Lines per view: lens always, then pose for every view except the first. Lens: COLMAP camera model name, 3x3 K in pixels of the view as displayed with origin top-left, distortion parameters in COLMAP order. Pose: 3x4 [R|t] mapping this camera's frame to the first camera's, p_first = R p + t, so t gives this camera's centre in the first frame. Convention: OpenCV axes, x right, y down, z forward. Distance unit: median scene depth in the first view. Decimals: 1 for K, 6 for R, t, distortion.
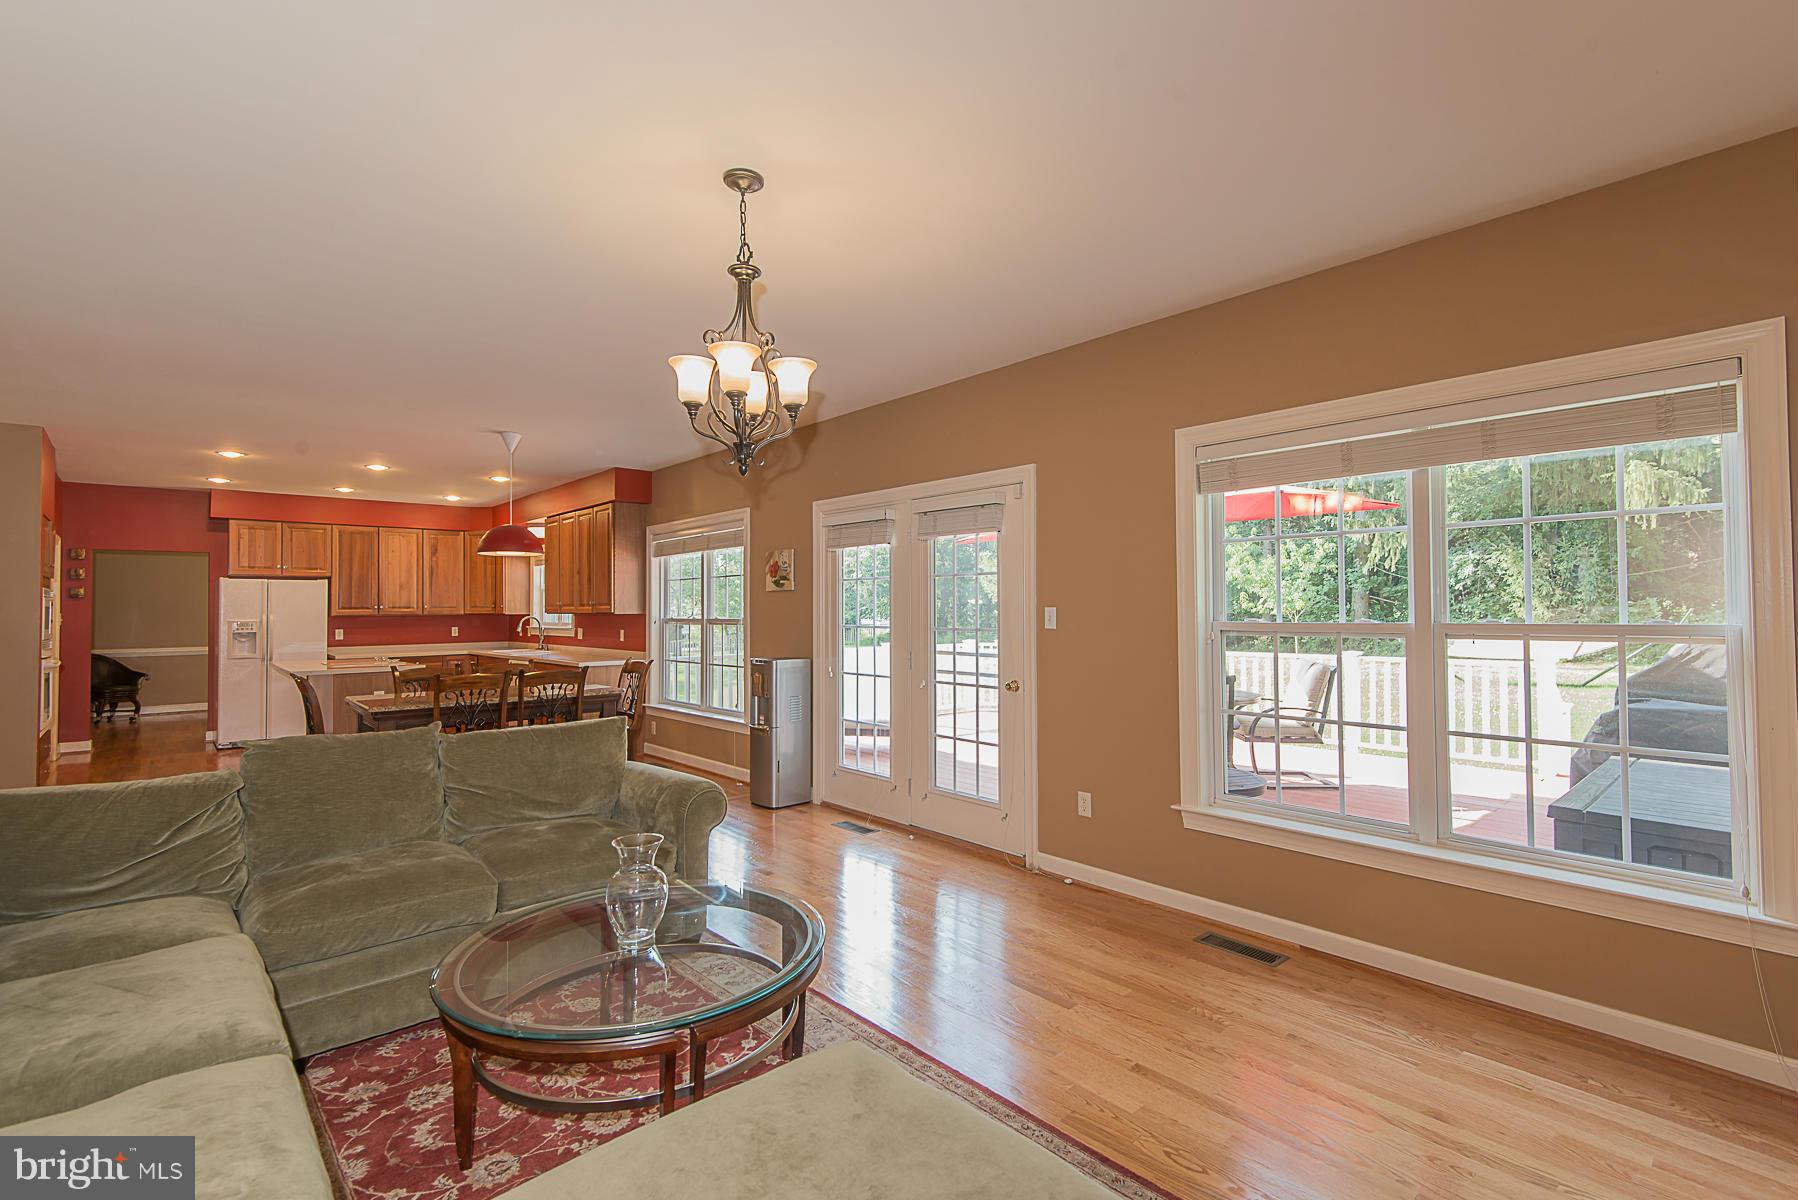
lens RADIAL K [[817.7, 0, 885.3], [0, 817.7, 595.7], [0, 0, 1]] dist [0.030191, -0.010910]
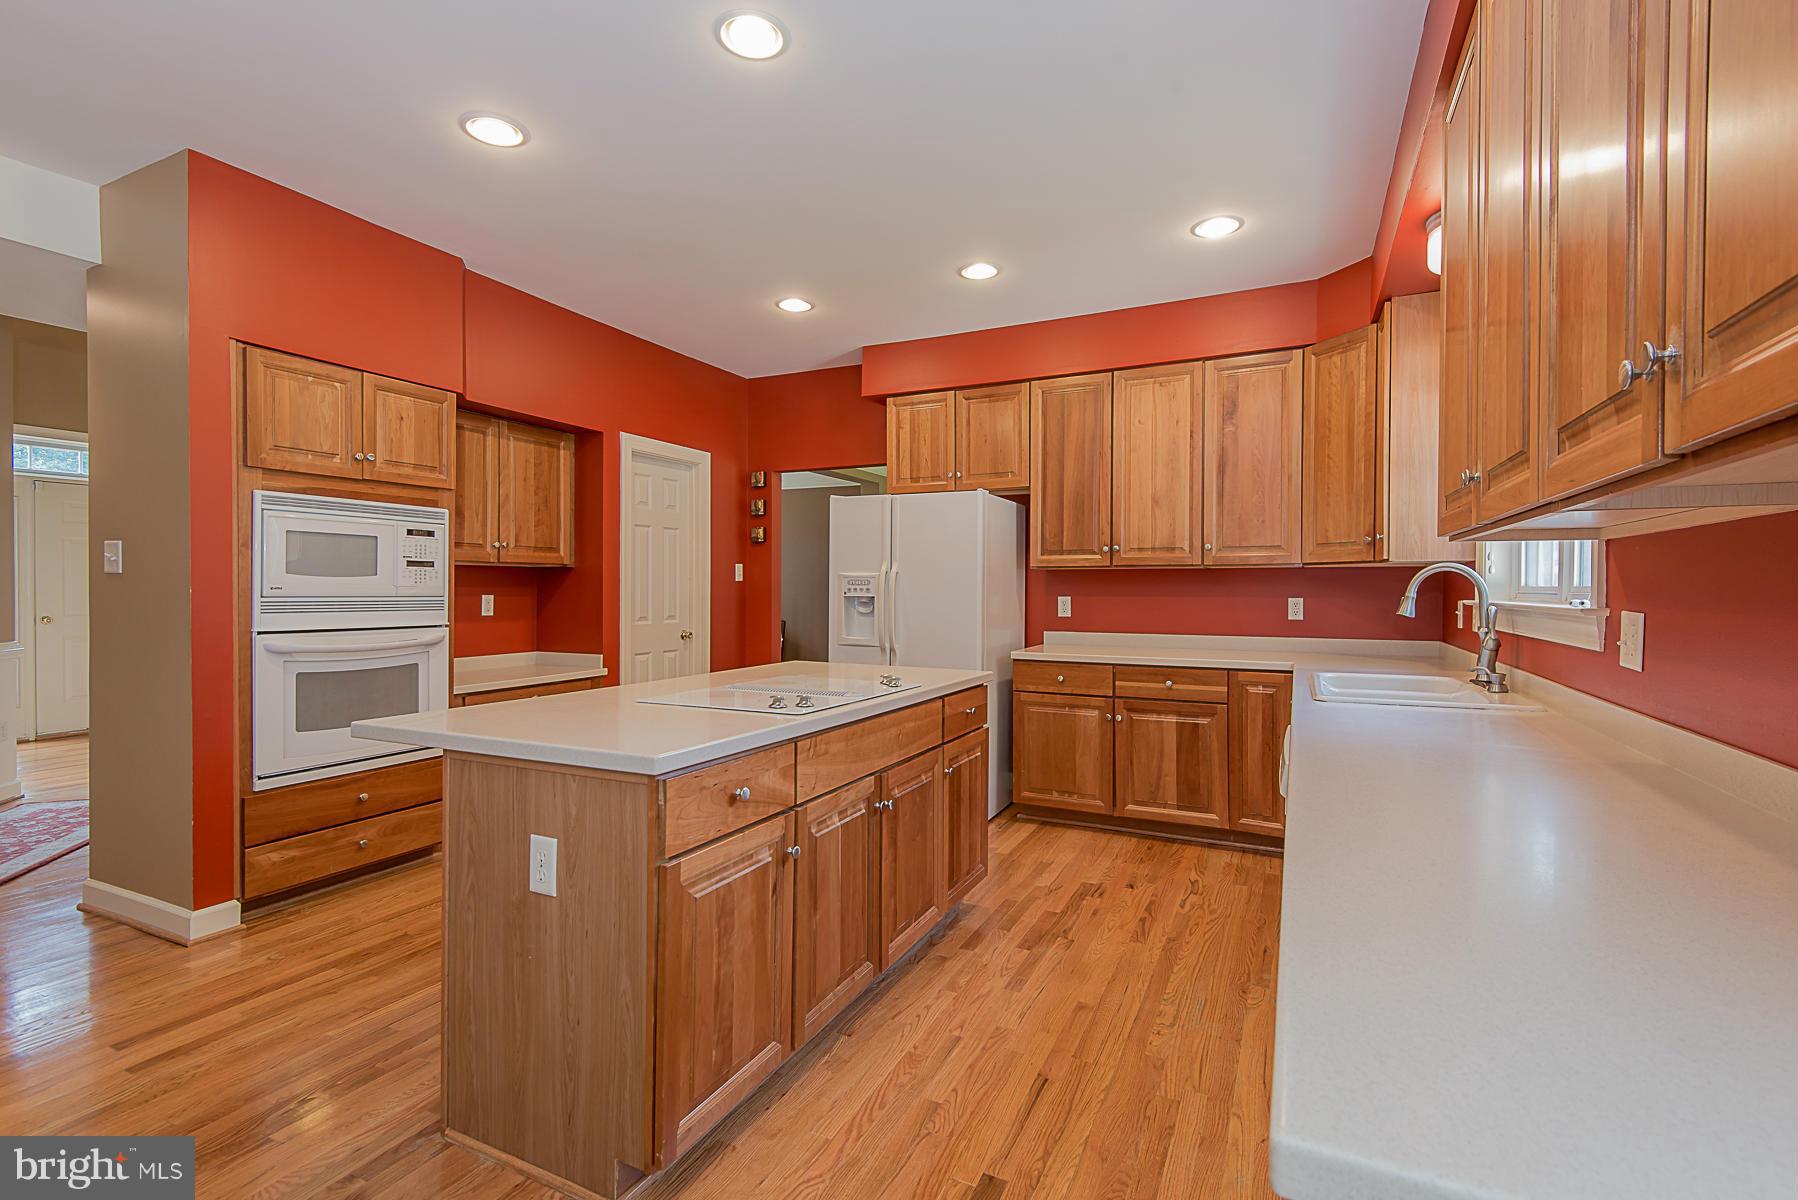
lens RADIAL K [[817.7, 0, 898.6], [0, 817.7, 596.7], [0, 0, 1]] dist [0.030191, -0.010910]
pose [[0.397401, 0.019103, -0.917446, -0.259923], [0.009501, 0.999644, 0.024930, 0.029425], [0.917596, -0.018624, 0.397078, 0.755305]]
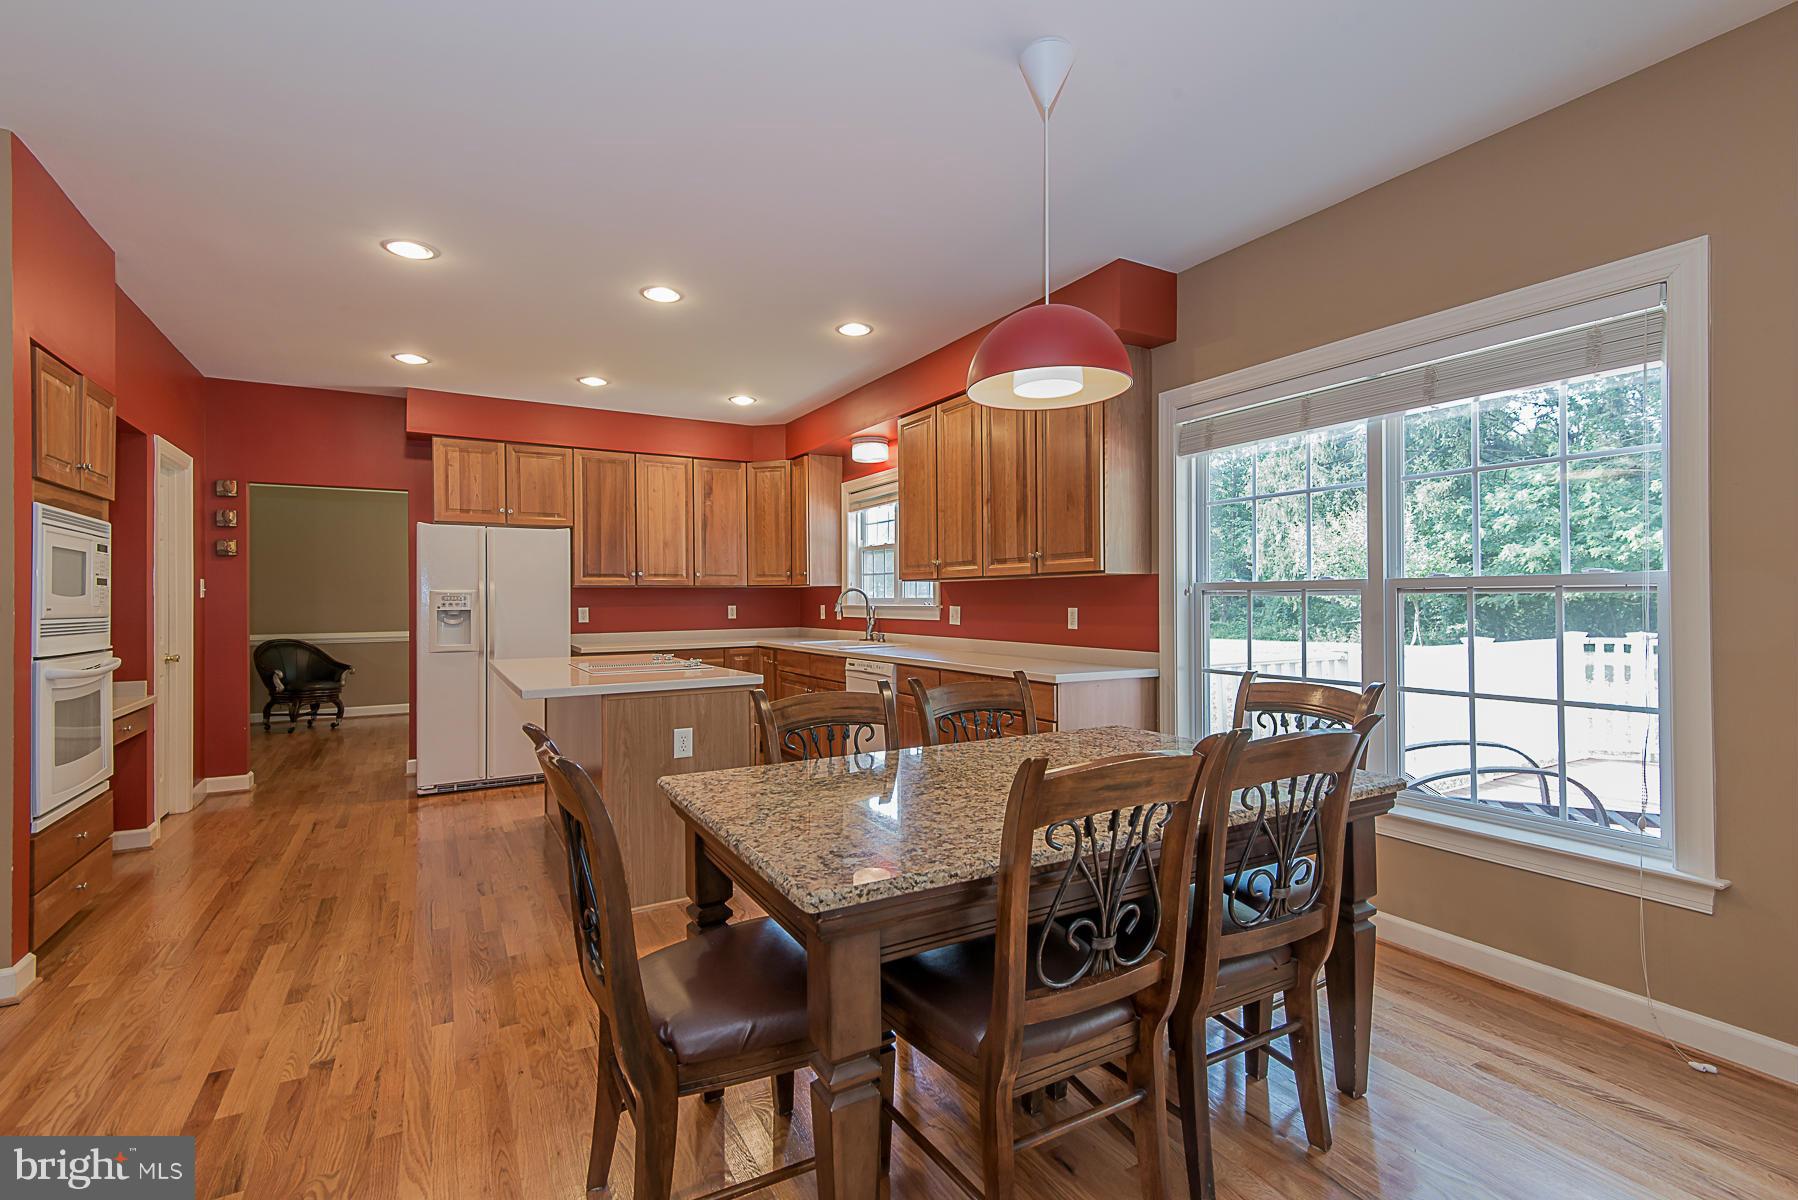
lens RADIAL K [[817.7, 0, 898.7], [0, 817.7, 595.9], [0, 0, 1]] dist [0.030191, -0.010910]
pose [[0.982528, 0.000253, -0.186115, -0.299766], [0.002741, 0.999871, 0.015832, 0.022765], [0.186095, -0.016066, 0.982400, 0.414066]]
